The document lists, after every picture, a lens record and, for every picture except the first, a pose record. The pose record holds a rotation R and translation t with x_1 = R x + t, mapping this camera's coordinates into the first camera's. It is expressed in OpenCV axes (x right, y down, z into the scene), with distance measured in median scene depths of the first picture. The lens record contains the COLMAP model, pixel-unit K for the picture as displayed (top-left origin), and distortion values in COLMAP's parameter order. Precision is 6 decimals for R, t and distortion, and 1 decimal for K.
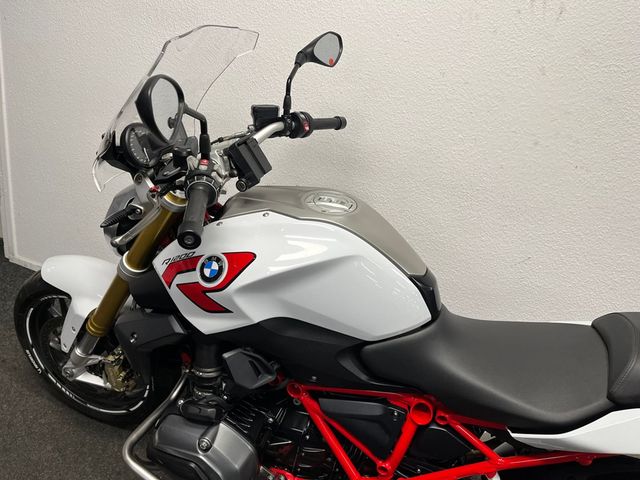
lens RADIAL K [[481.9, 0, 321.8], [0, 481.9, 239.7], [0, 0, 1]] dist [0.062491, -0.080954]
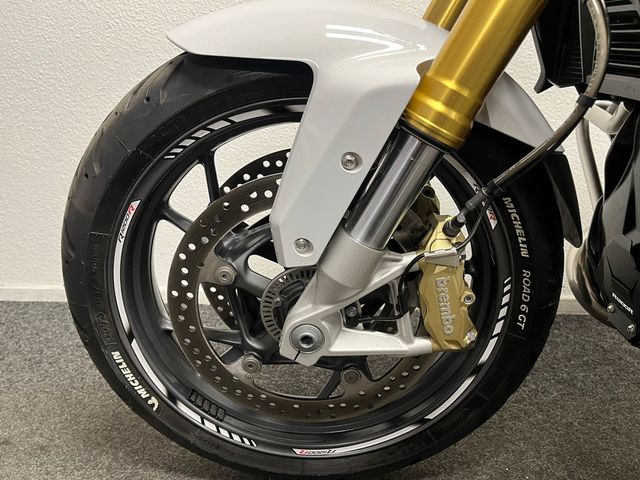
lens RADIAL K [[481.9, 0, 326.0], [0, 481.9, 246.2], [0, 0, 1]] dist [0.062491, -0.080954]
pose [[0.948787, -0.228016, 0.218657, -0.569395], [0.251711, 0.963877, -0.087080, 0.245304], [-0.190903, 0.137659, 0.971909, 0.659362]]
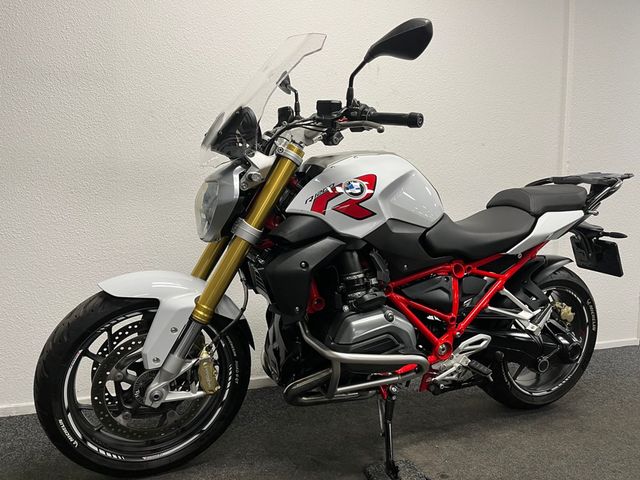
lens RADIAL K [[481.9, 0, 318.9], [0, 481.9, 228.9], [0, 0, 1]] dist [0.062491, -0.080954]
pose [[0.747798, -0.160124, 0.644328, -0.839759], [0.357134, 0.915130, -0.187061, 0.267807], [-0.559691, 0.369995, 0.741518, 0.018092]]
